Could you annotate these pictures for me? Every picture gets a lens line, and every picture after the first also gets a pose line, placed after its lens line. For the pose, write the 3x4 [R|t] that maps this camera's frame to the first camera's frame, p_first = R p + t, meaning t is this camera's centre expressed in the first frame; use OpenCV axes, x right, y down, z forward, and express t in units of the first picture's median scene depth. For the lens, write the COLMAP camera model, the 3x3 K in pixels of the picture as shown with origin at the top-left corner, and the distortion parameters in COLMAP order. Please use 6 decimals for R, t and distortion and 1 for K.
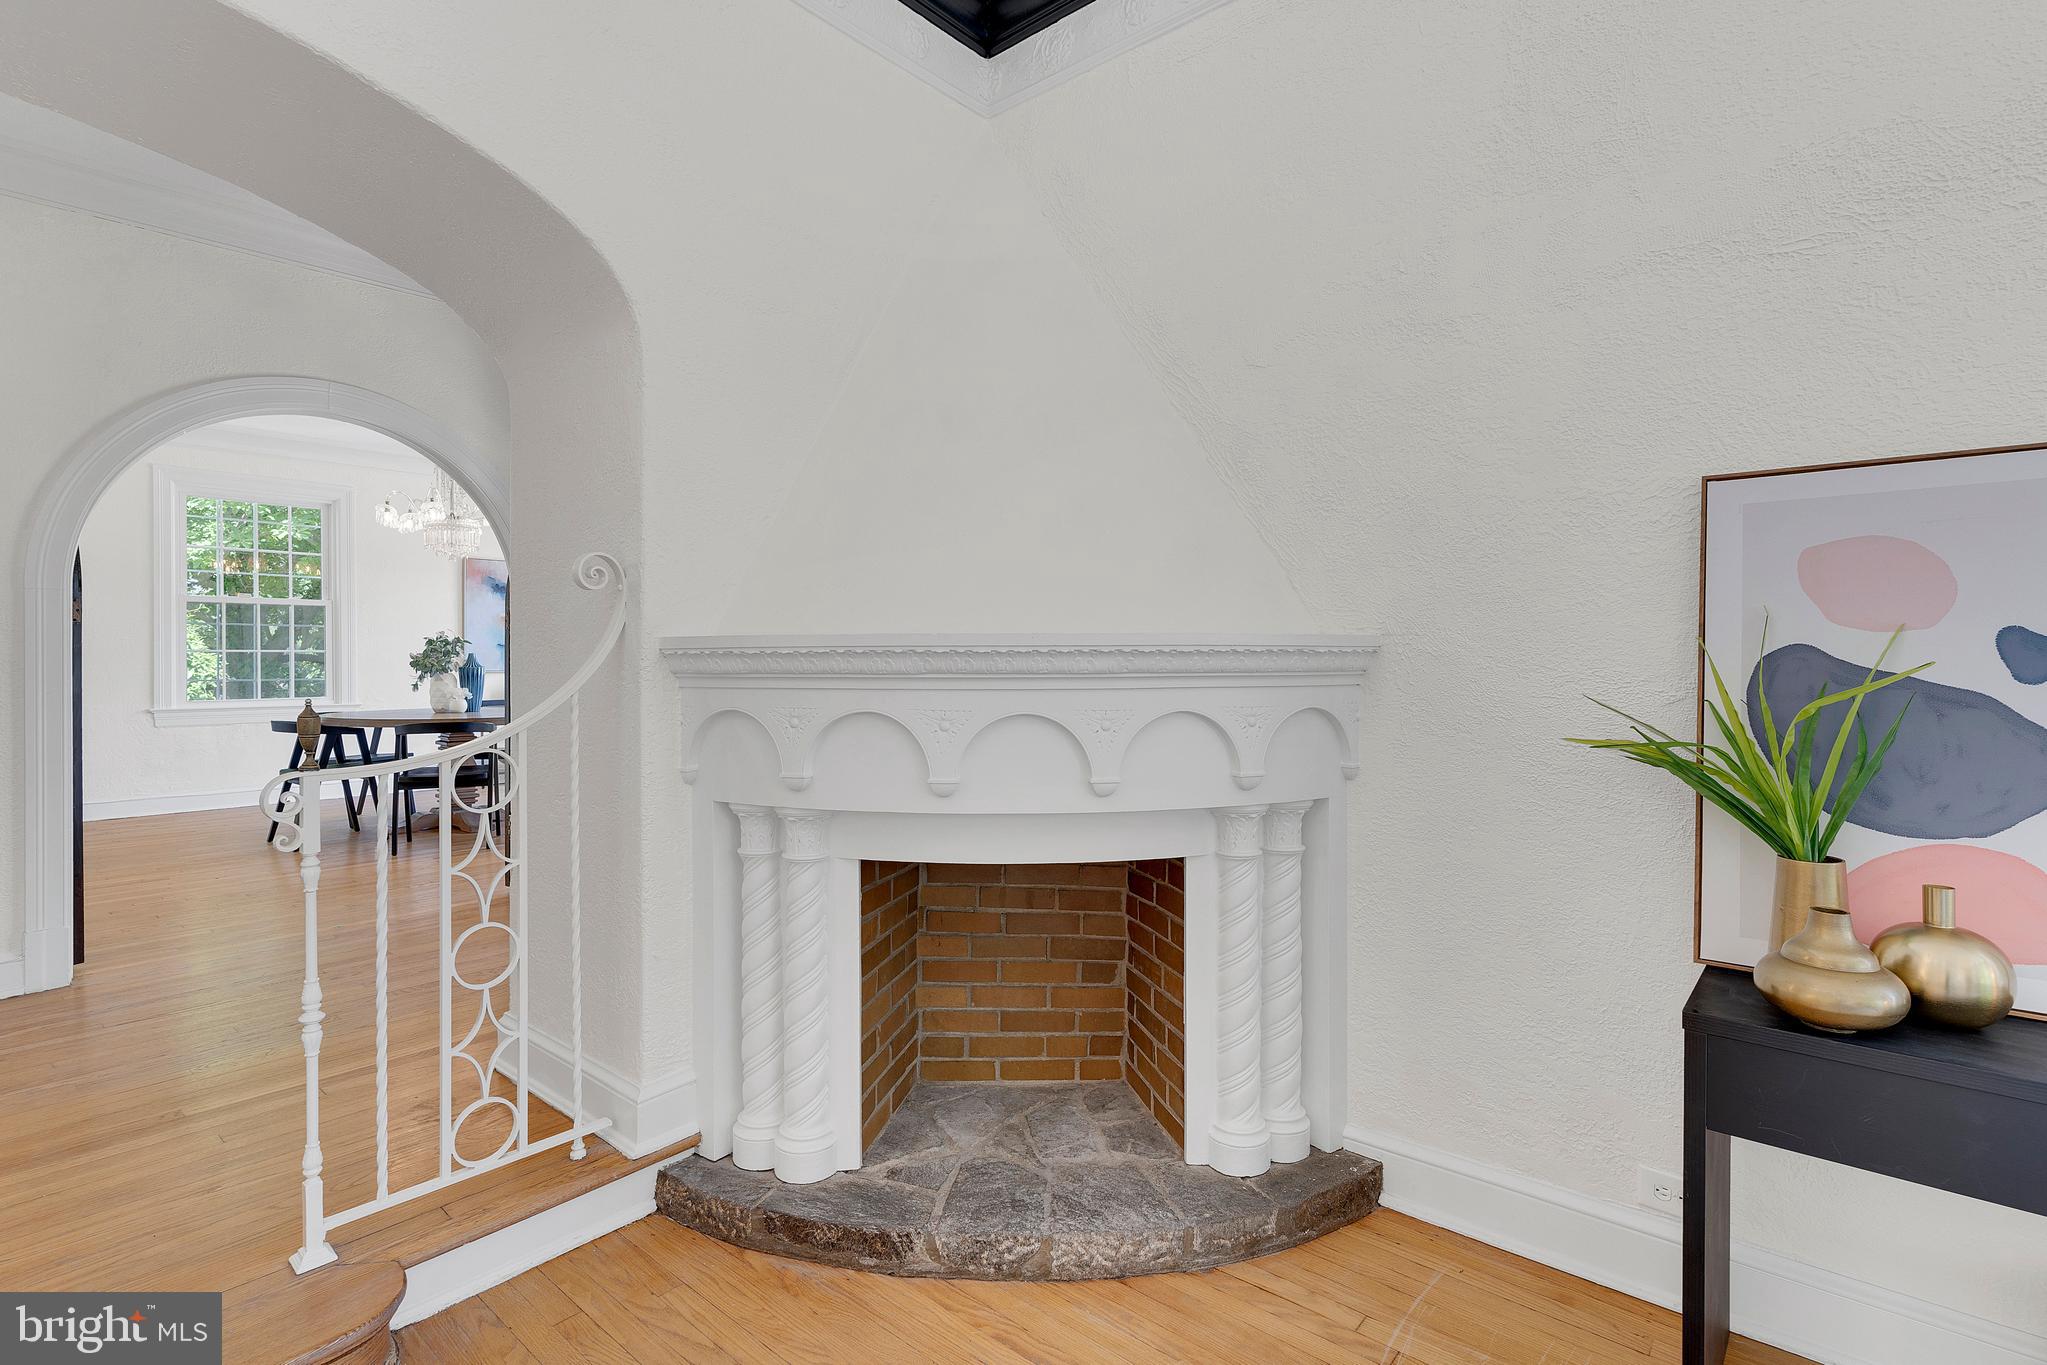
lens RADIAL K [[986.0, 0, 1035.9], [0, 986.0, 665.5], [0, 0, 1]] dist [0.001425, -0.000700]
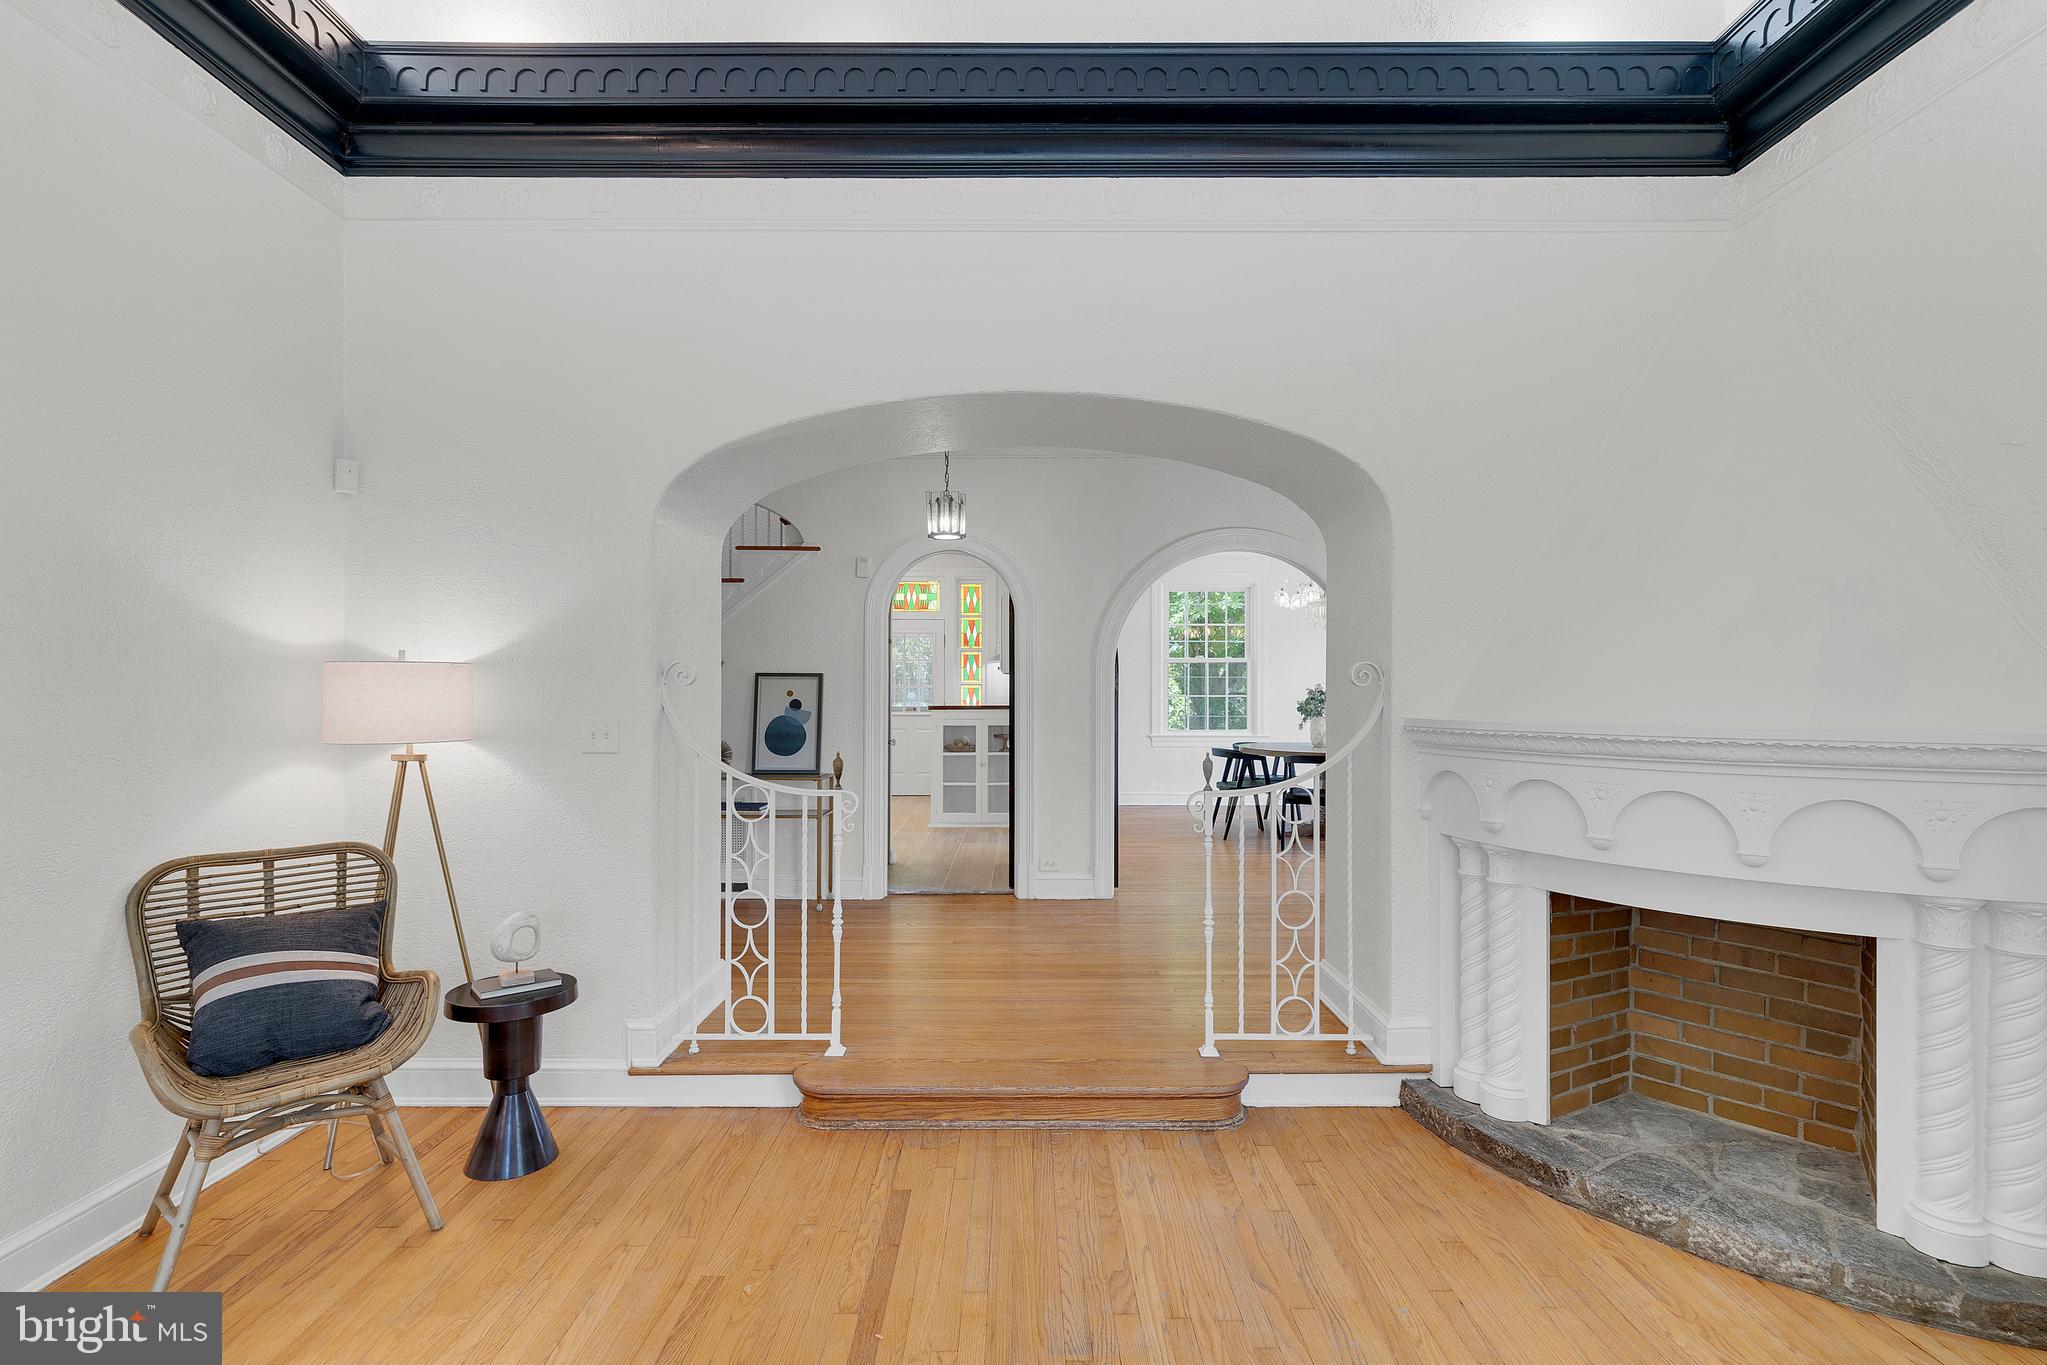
lens RADIAL K [[986.0, 0, 1008.5], [0, 986.0, 680.6], [0, 0, 1]] dist [0.001425, -0.000700]
pose [[0.640208, -0.004231, -0.768190, 0.372835], [-0.006294, 0.999922, -0.010752, -0.064669], [0.768176, 0.011719, 0.640132, -0.398916]]
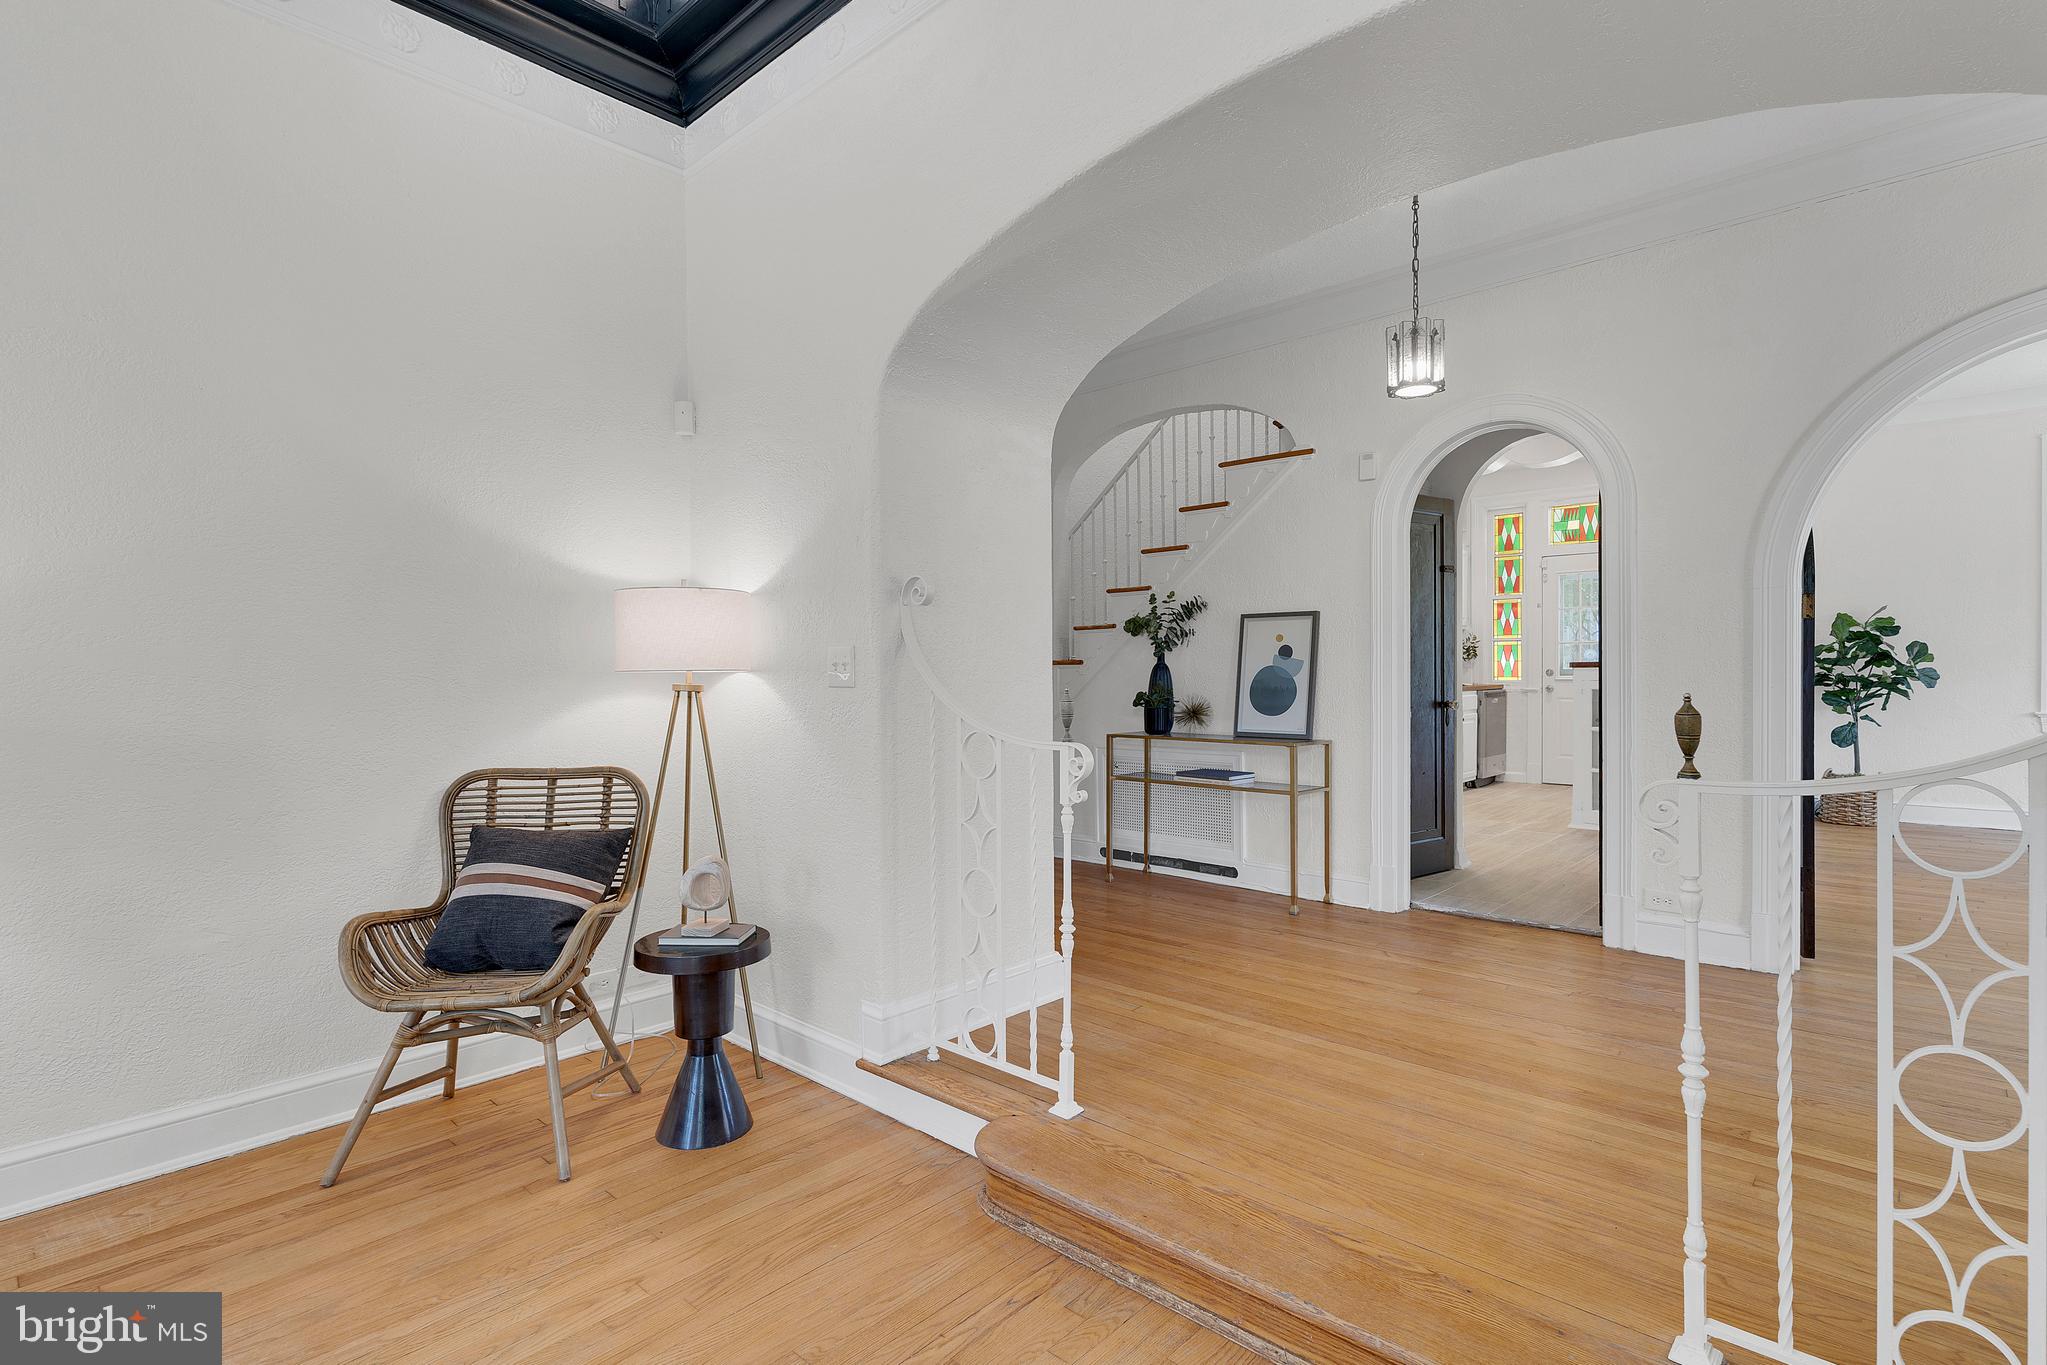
lens RADIAL K [[986.0, 0, 1014.0], [0, 986.0, 681.3], [0, 0, 1]] dist [0.001425, -0.000700]
pose [[-0.046287, 0.012888, -0.998845, 0.104782], [0.002043, 0.999916, 0.012807, 0.009851], [0.998926, -0.001448, -0.046309, 0.374285]]
